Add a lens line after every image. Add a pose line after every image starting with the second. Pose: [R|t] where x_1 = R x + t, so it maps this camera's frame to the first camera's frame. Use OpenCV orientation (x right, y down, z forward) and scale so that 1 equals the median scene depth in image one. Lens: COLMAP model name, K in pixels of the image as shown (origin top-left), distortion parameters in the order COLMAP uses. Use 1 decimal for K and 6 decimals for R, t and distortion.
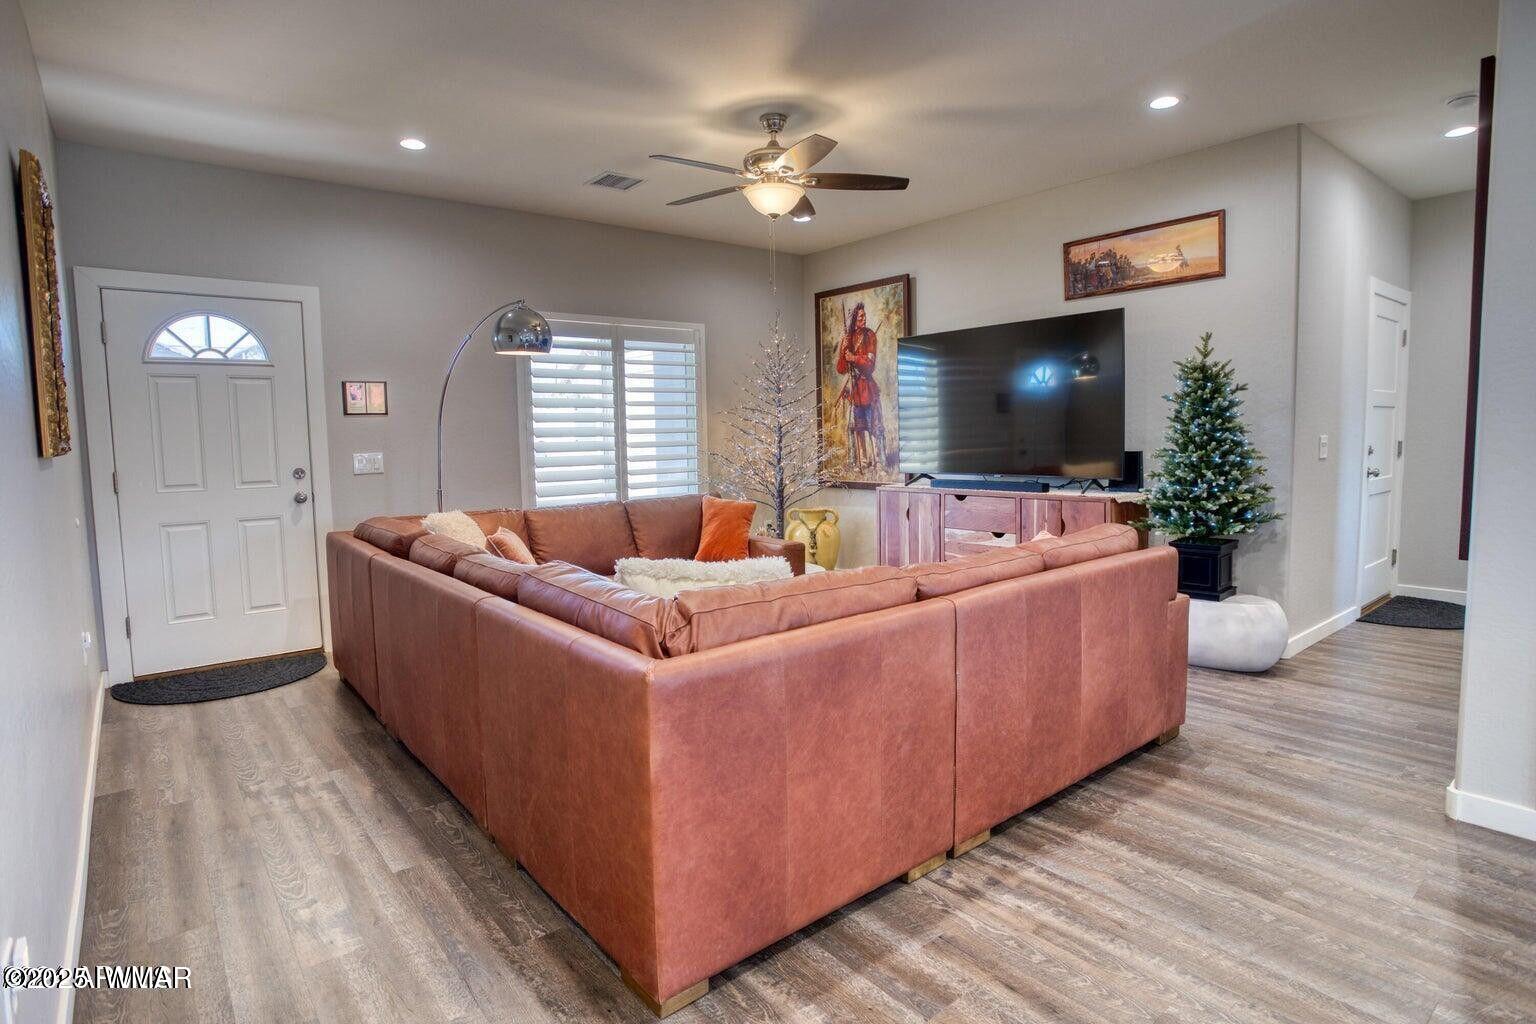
lens RADIAL K [[792.1, 0, 767.7], [0, 792.1, 508.5], [0, 0, 1]] dist [-0.007374, -0.000431]
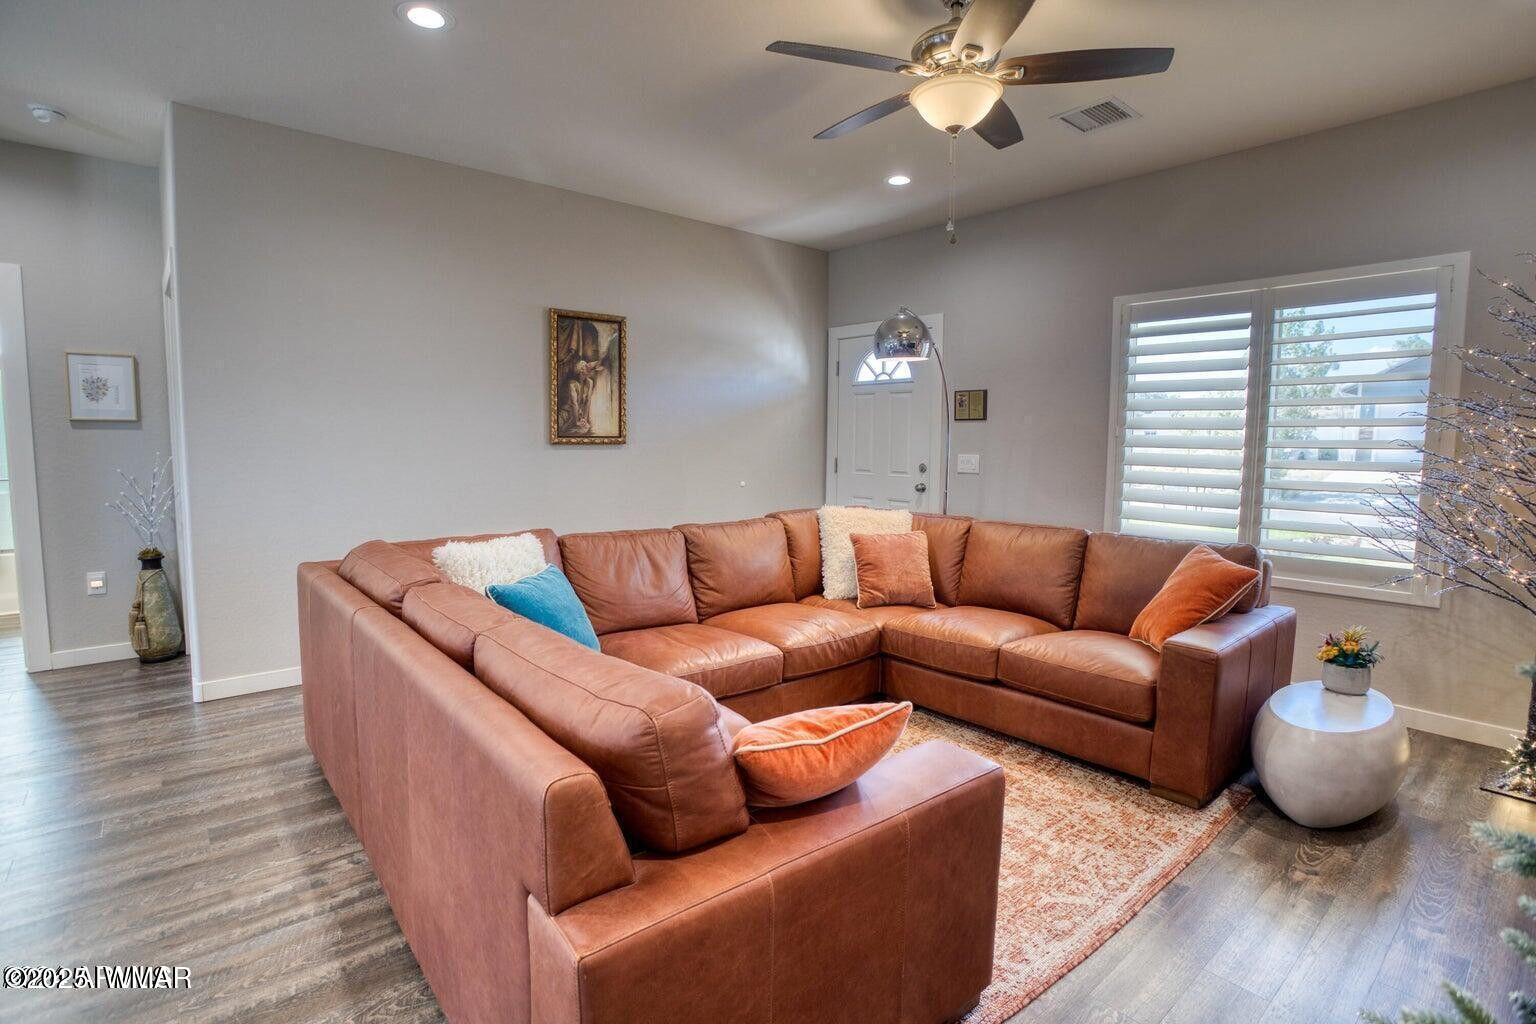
lens RADIAL K [[749.9, 0, 774.2], [0, 749.9, 513.2], [0, 0, 1]] dist [-0.030126, 0.001545]
pose [[0.023439, 0.114515, -0.993145, 1.072964], [-0.119244, 0.986646, 0.110952, -0.143146], [0.992588, 0.115826, 0.036781, 1.369862]]
